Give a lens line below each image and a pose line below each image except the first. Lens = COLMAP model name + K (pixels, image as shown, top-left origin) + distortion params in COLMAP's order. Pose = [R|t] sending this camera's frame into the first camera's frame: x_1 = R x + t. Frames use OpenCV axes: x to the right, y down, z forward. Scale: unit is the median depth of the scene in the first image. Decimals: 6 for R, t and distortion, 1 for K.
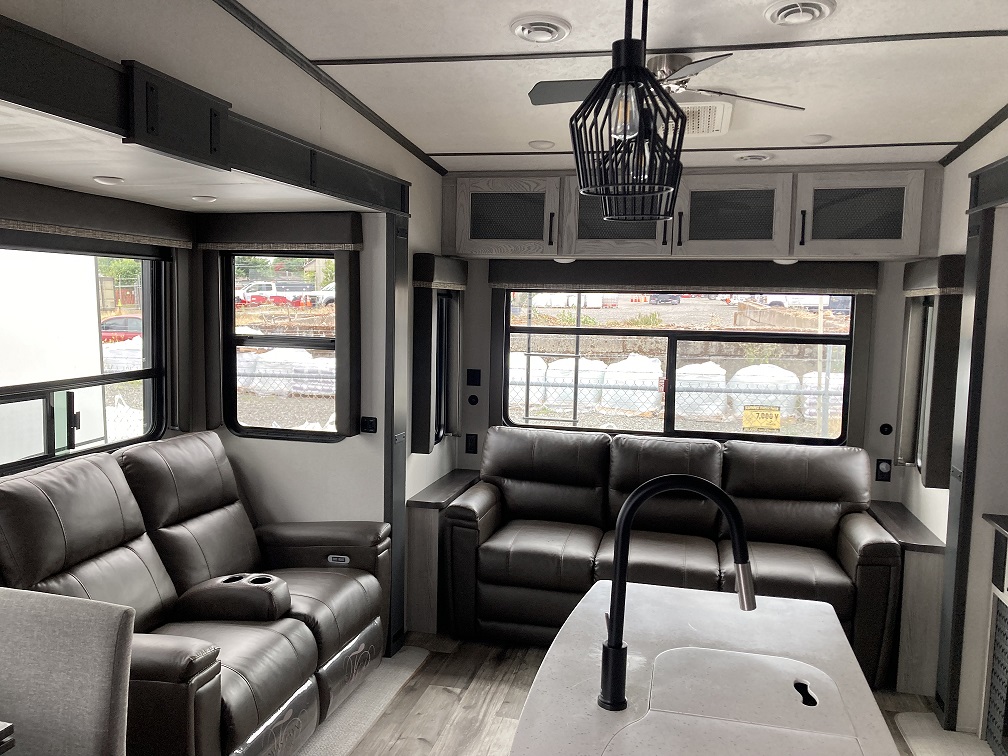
lens RADIAL K [[839.1, 0, 504.4], [0, 839.1, 378.1], [0, 0, 1]] dist [0.039199, -0.035711]
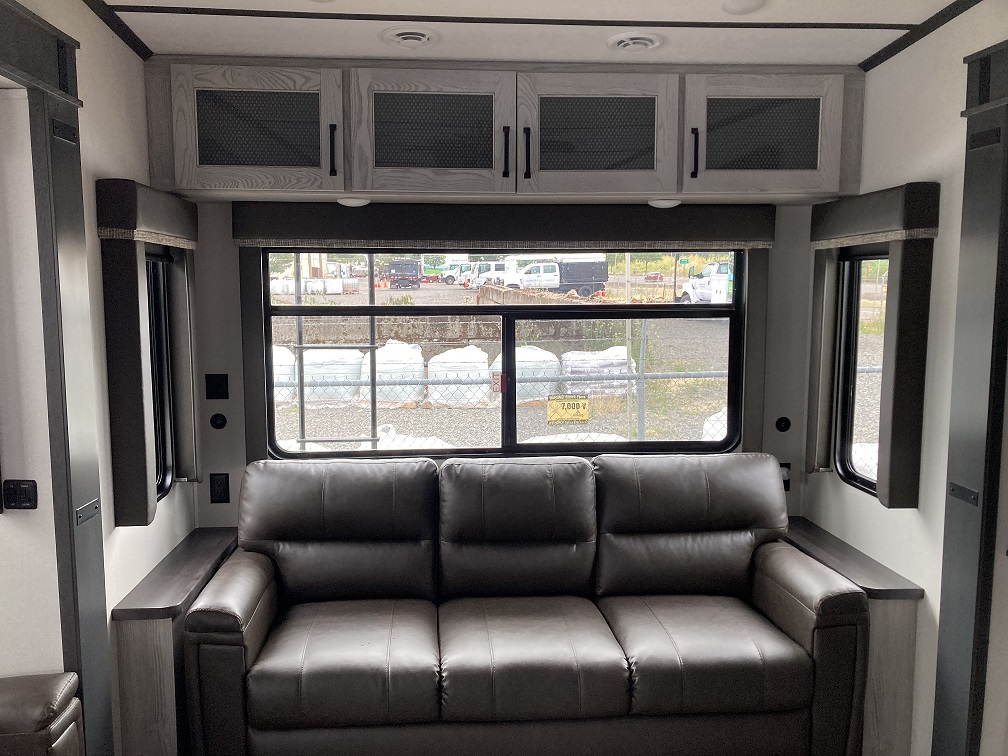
lens RADIAL K [[839.1, 0, 495.3], [0, 839.1, 386.0], [0, 0, 1]] dist [0.039199, -0.035711]
pose [[0.954903, -0.057224, 0.291352, -0.023631], [0.049920, 0.998226, 0.032445, -0.013134], [-0.292692, -0.016437, 0.956066, 0.353357]]
